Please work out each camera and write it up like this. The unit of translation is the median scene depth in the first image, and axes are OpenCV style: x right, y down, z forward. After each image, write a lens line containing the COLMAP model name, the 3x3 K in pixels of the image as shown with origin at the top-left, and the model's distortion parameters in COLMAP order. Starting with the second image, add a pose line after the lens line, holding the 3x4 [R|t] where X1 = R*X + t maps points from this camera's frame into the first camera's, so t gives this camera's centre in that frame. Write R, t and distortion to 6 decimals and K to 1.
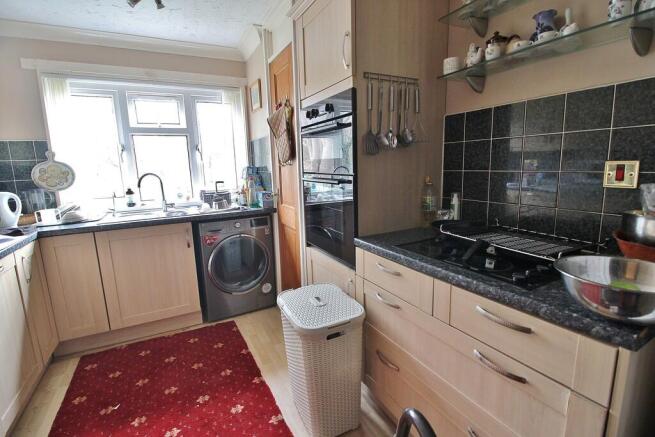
lens RADIAL K [[307.4, 0, 328.6], [0, 307.4, 215.9], [0, 0, 1]] dist [0.001870, -0.014473]
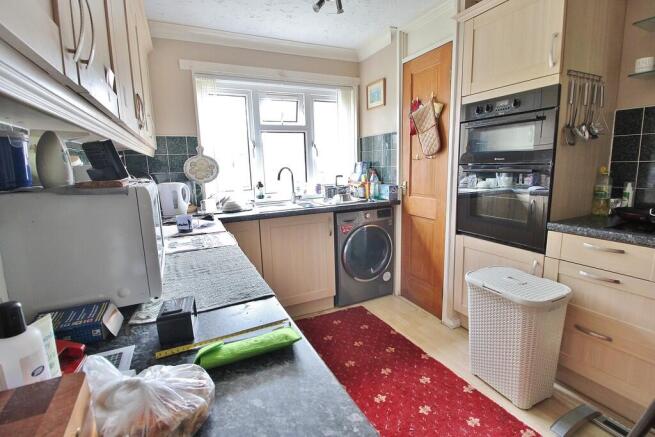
lens RADIAL K [[307.4, 0, 328.6], [0, 307.4, 215.9], [0, 0, 1]] dist [0.001870, -0.014473]
pose [[0.999000, 0.005374, -0.044392, -0.407109], [-0.005470, 0.999983, -0.002039, 0.035126], [0.044381, 0.002280, 0.999012, -0.071603]]
